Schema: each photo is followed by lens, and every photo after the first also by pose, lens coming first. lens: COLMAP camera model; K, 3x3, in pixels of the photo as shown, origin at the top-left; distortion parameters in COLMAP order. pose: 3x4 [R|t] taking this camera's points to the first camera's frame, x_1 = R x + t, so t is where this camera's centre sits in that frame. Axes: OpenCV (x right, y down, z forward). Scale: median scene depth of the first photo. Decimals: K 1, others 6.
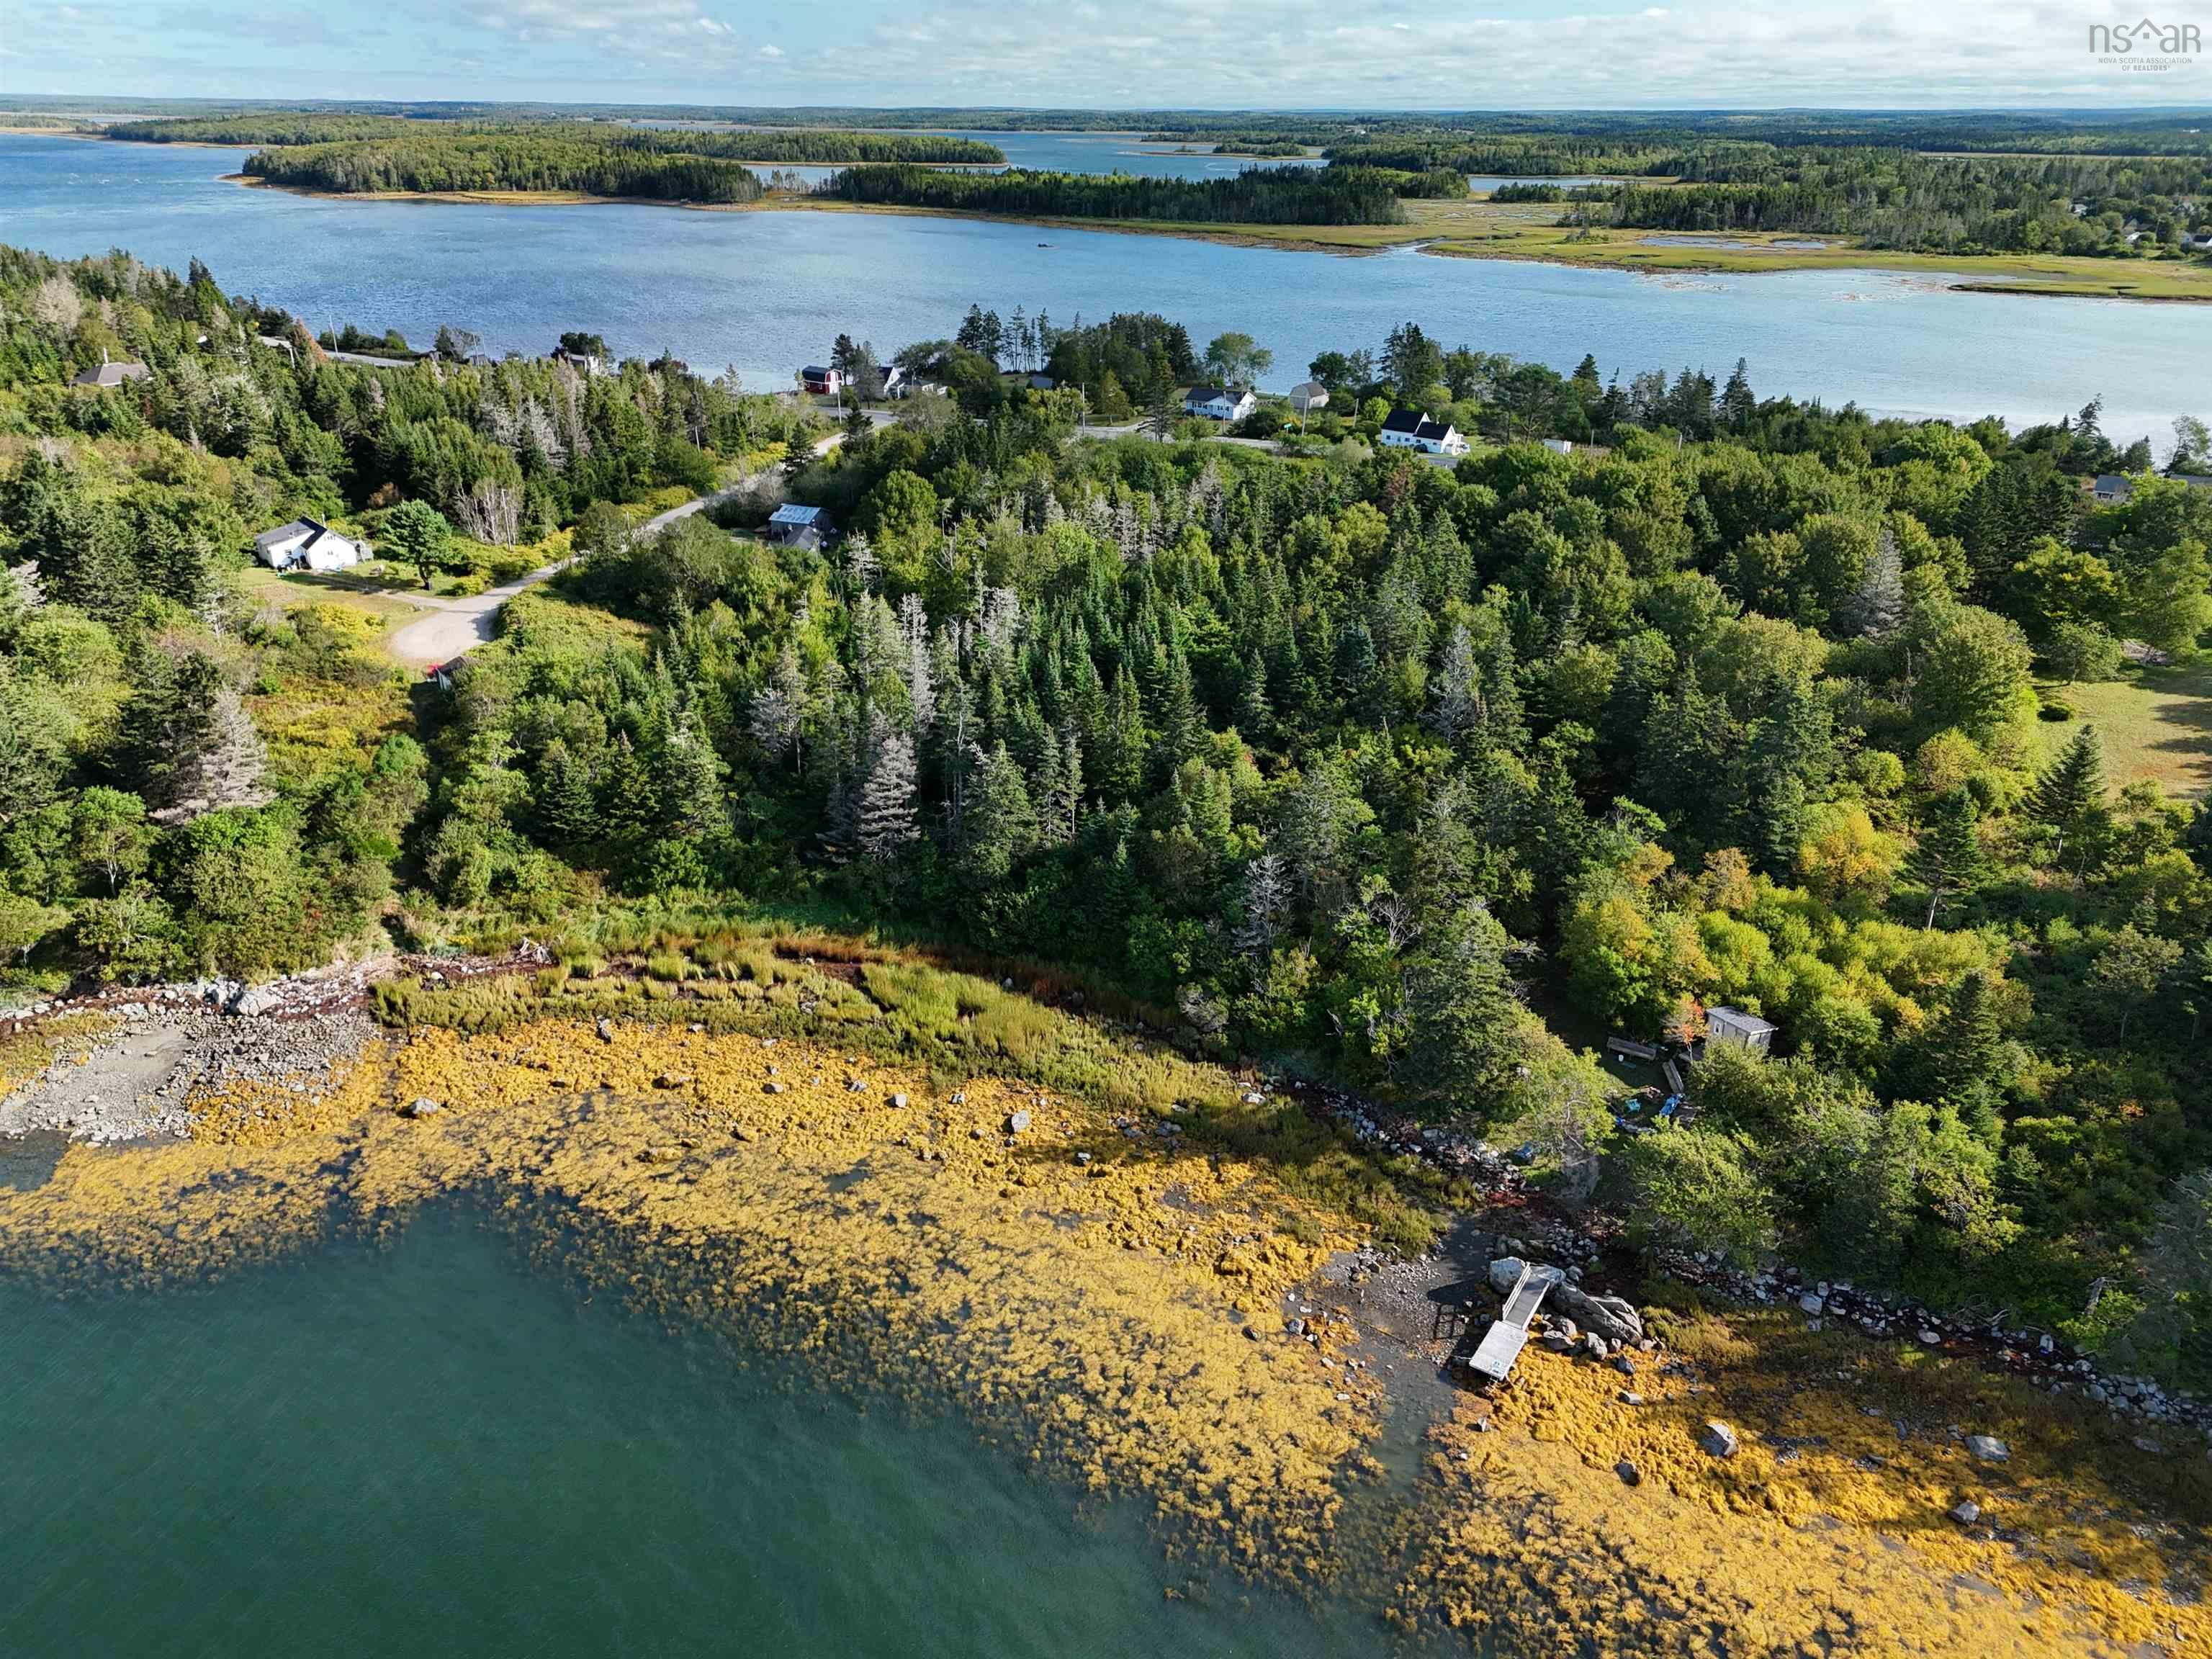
lens RADIAL K [[1611.8, 0, 1106.0], [0, 1611.8, 829.5], [0, 0, 1]] dist [0.086699, -0.077940]
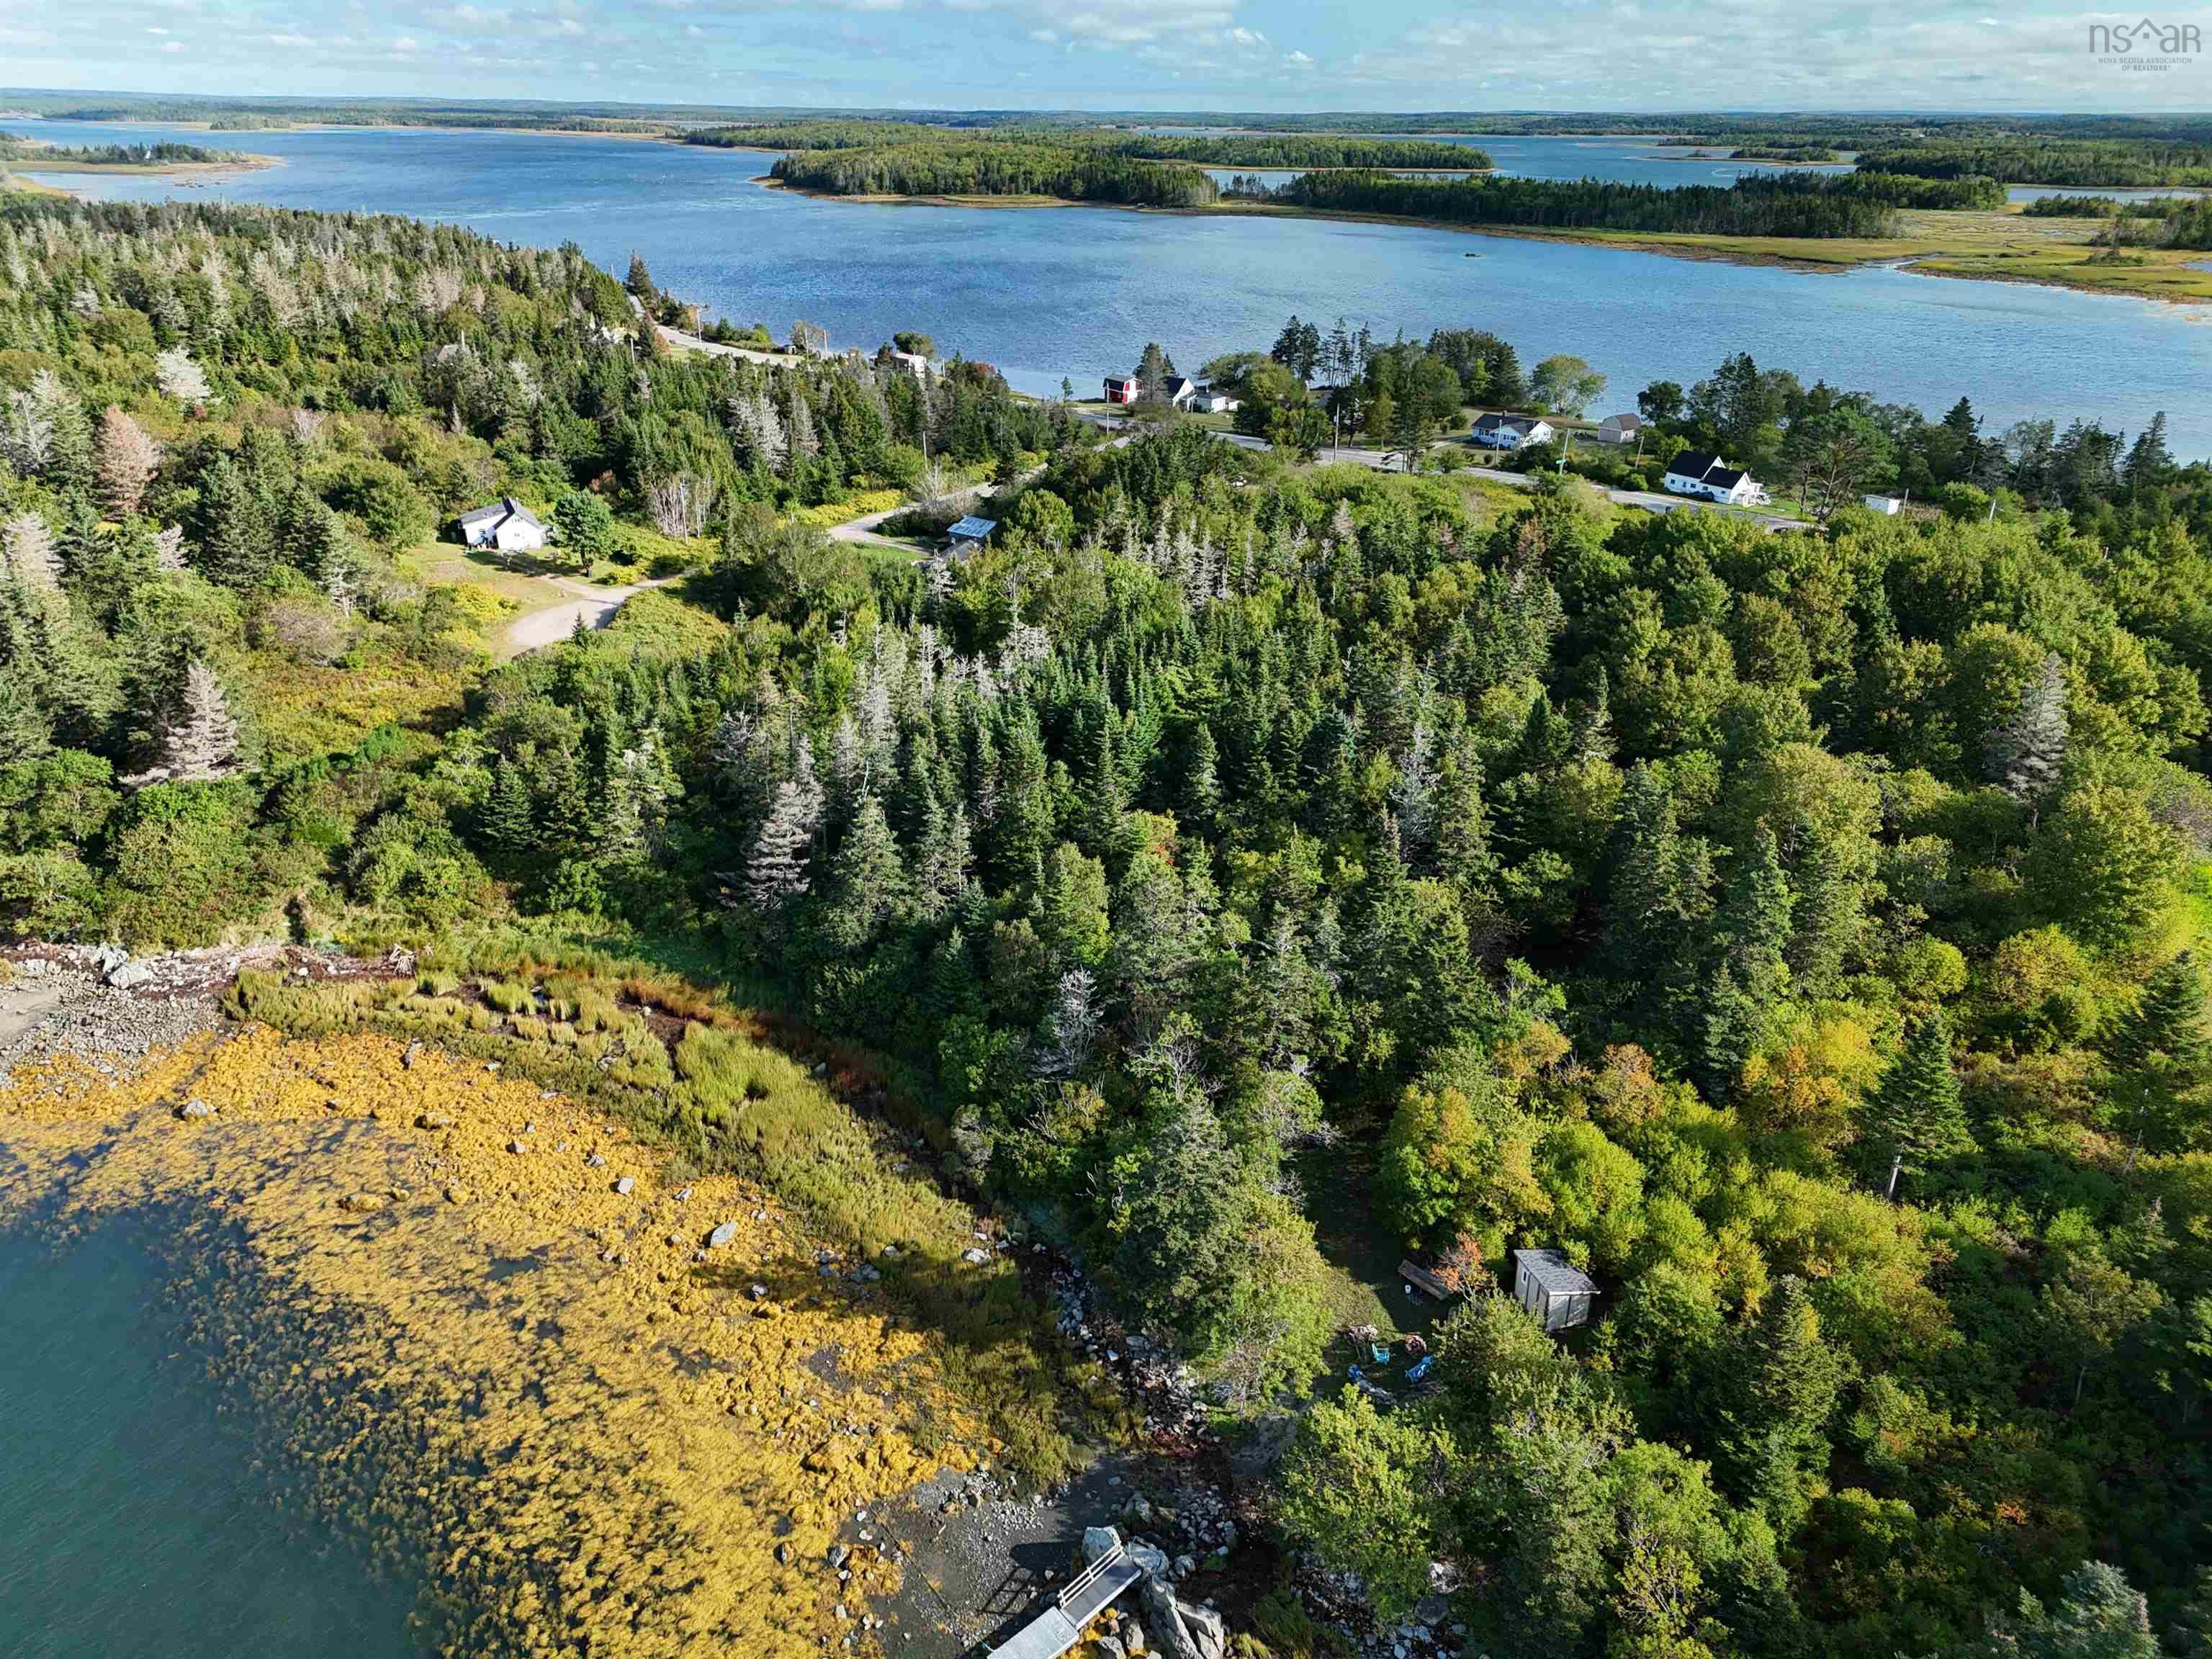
lens RADIAL K [[1611.8, 0, 1106.0], [0, 1611.8, 829.5], [0, 0, 1]] dist [0.086699, -0.077940]
pose [[0.958503, 0.117826, -0.259595, 0.287007], [-0.118523, 0.992866, 0.013024, -0.062897], [0.259277, 0.018285, 0.965630, 0.146095]]
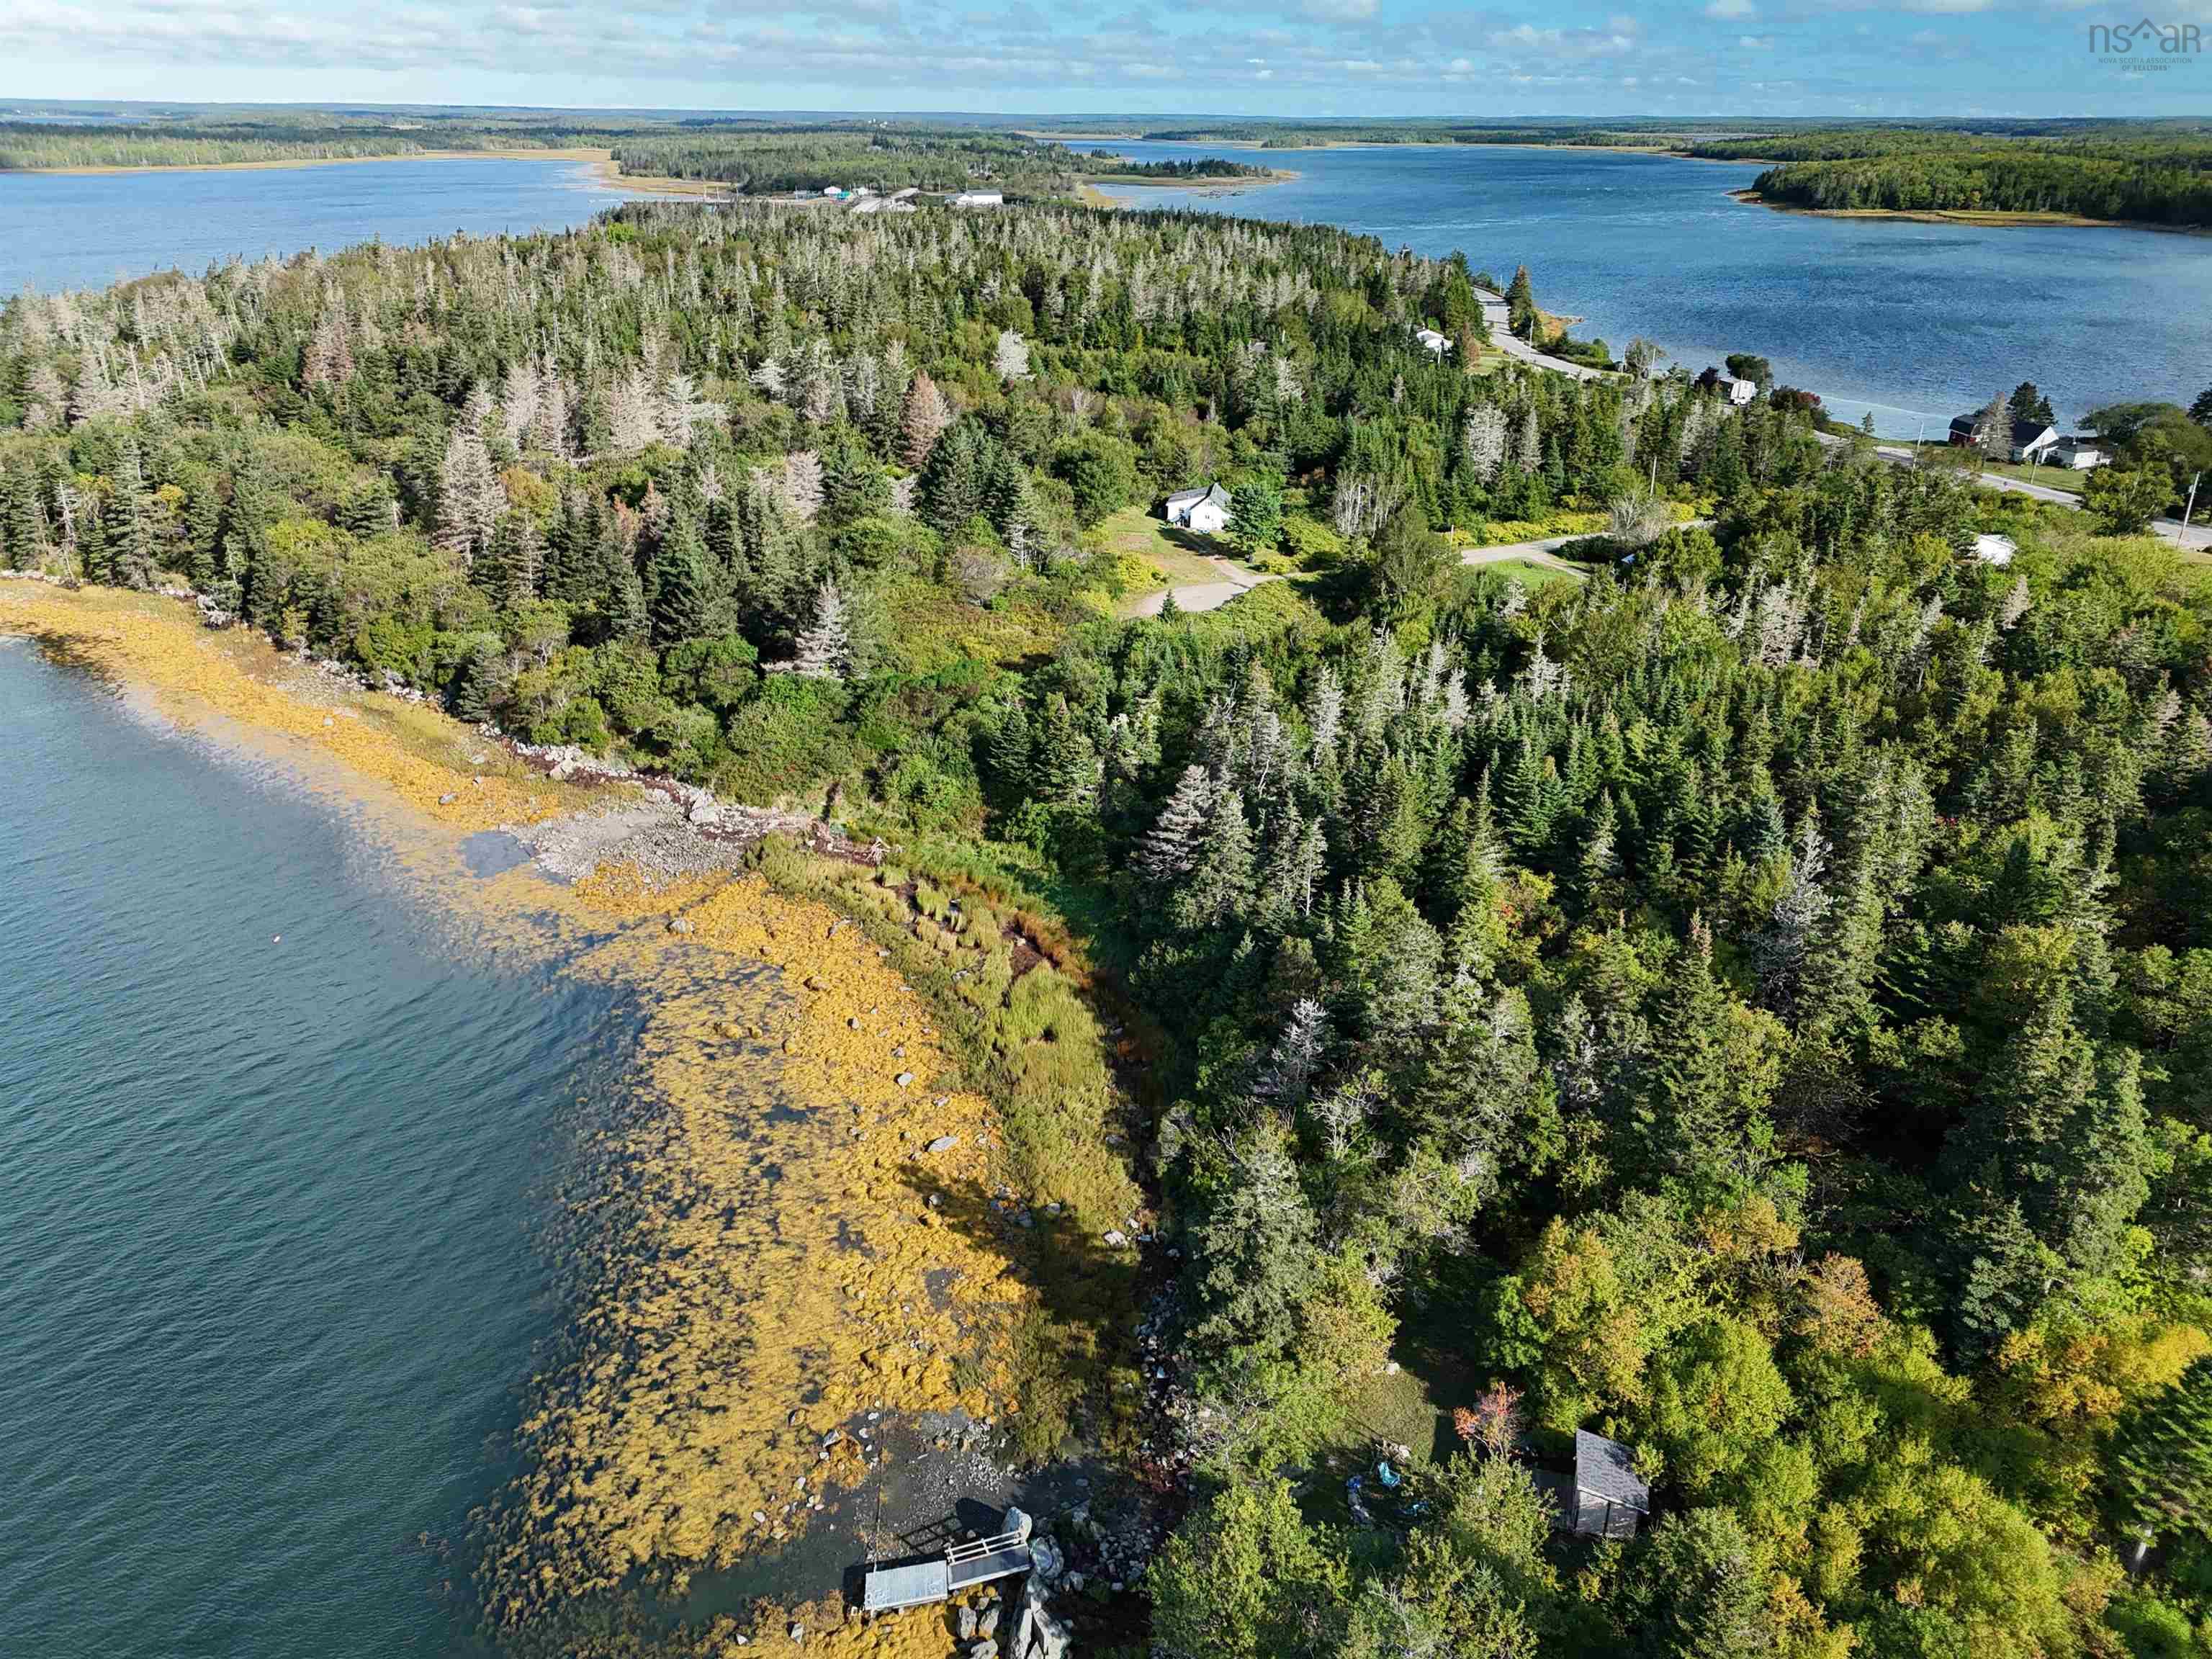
lens RADIAL K [[1611.8, 0, 1106.0], [0, 1611.8, 829.5], [0, 0, 1]] dist [0.086699, -0.077940]
pose [[0.661270, 0.300071, -0.687518, 0.505183], [-0.306267, 0.944639, 0.117718, -0.116591], [0.684780, 0.132720, 0.716563, 0.273820]]
